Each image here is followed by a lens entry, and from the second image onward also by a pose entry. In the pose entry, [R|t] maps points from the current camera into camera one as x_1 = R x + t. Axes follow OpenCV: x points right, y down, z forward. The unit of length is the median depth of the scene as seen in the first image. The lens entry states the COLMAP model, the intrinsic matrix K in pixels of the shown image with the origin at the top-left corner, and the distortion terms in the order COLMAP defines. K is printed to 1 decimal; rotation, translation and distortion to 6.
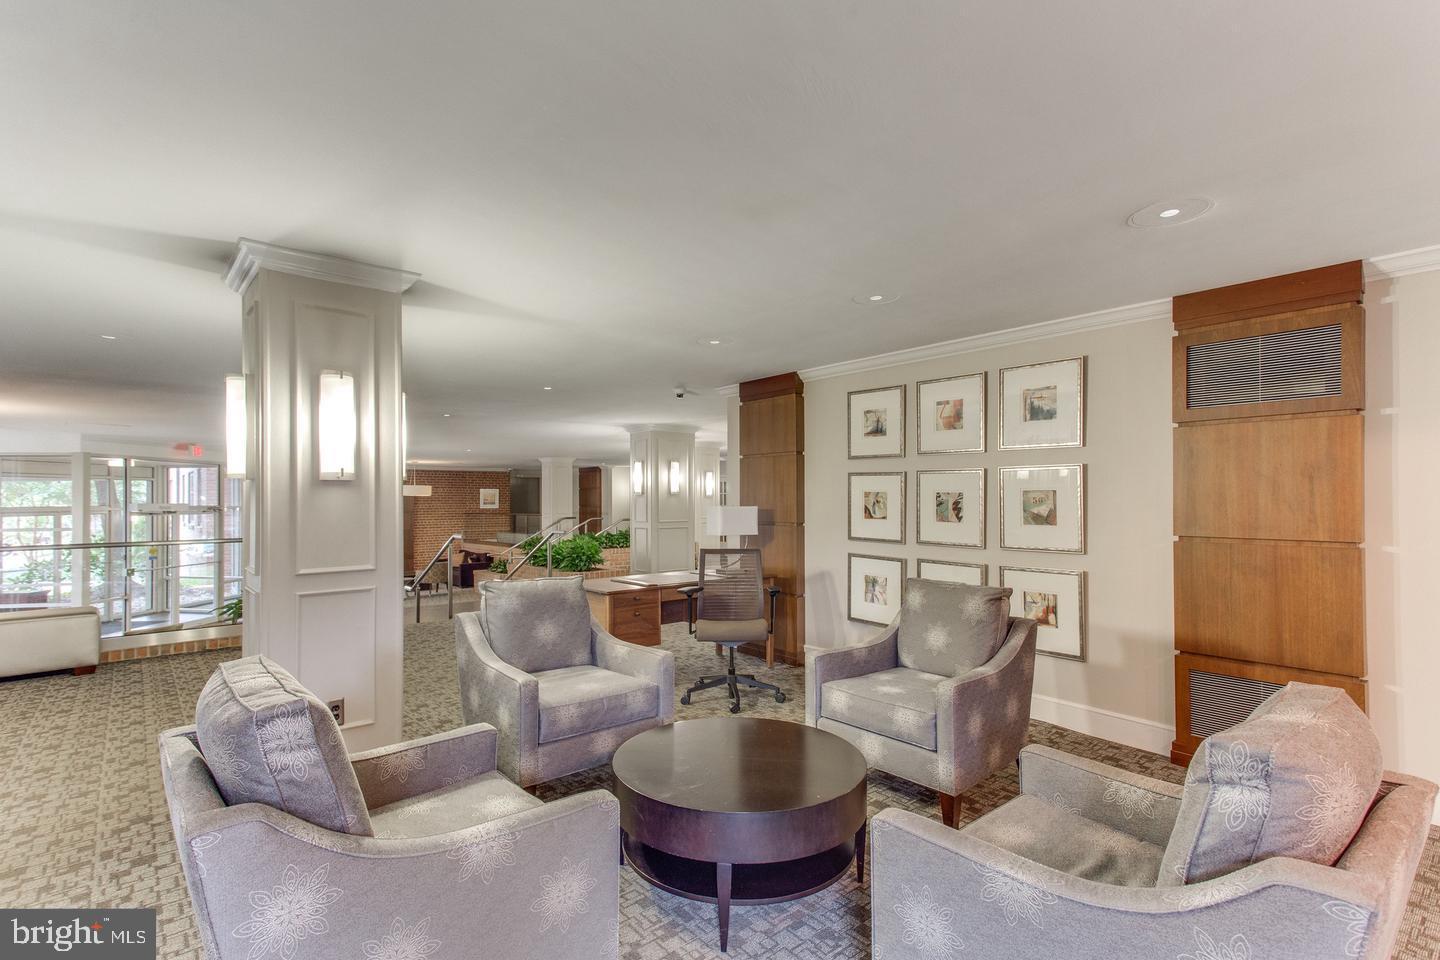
lens RADIAL K [[680.8, 0, 718.6], [0, 680.8, 489.4], [0, 0, 1]] dist [0.029759, 0.002526]
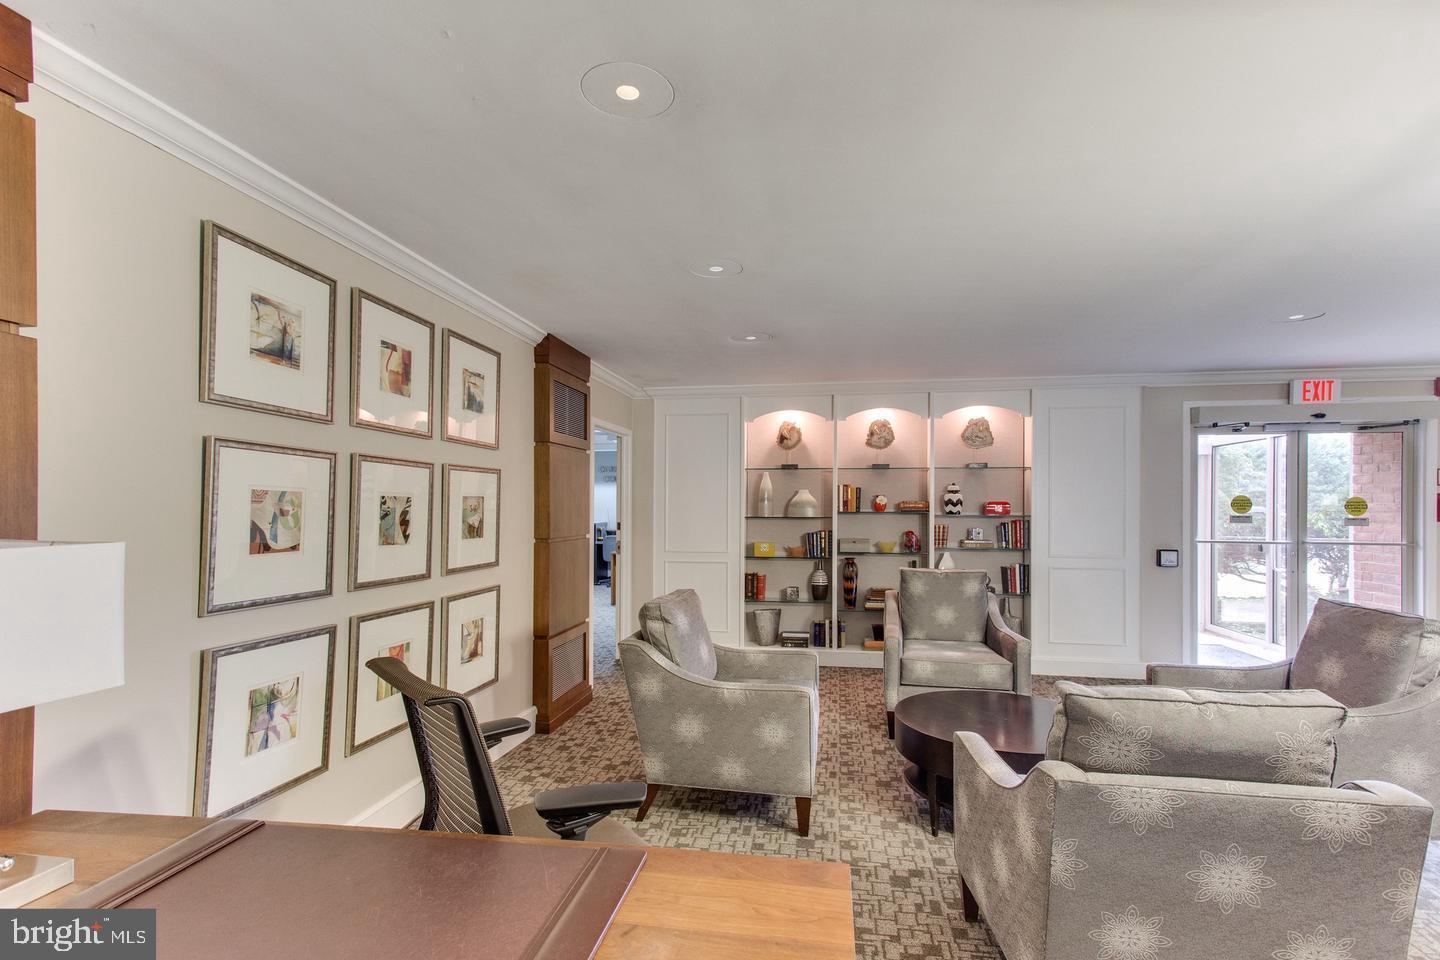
lens RADIAL K [[680.8, 0, 734.7], [0, 680.8, 500.3], [0, 0, 1]] dist [0.029759, 0.002526]
pose [[-0.647421, 0.003803, 0.762123, -0.307033], [-0.015431, 0.999717, -0.018097, 0.013764], [-0.761976, -0.023477, -0.647179, 1.094965]]
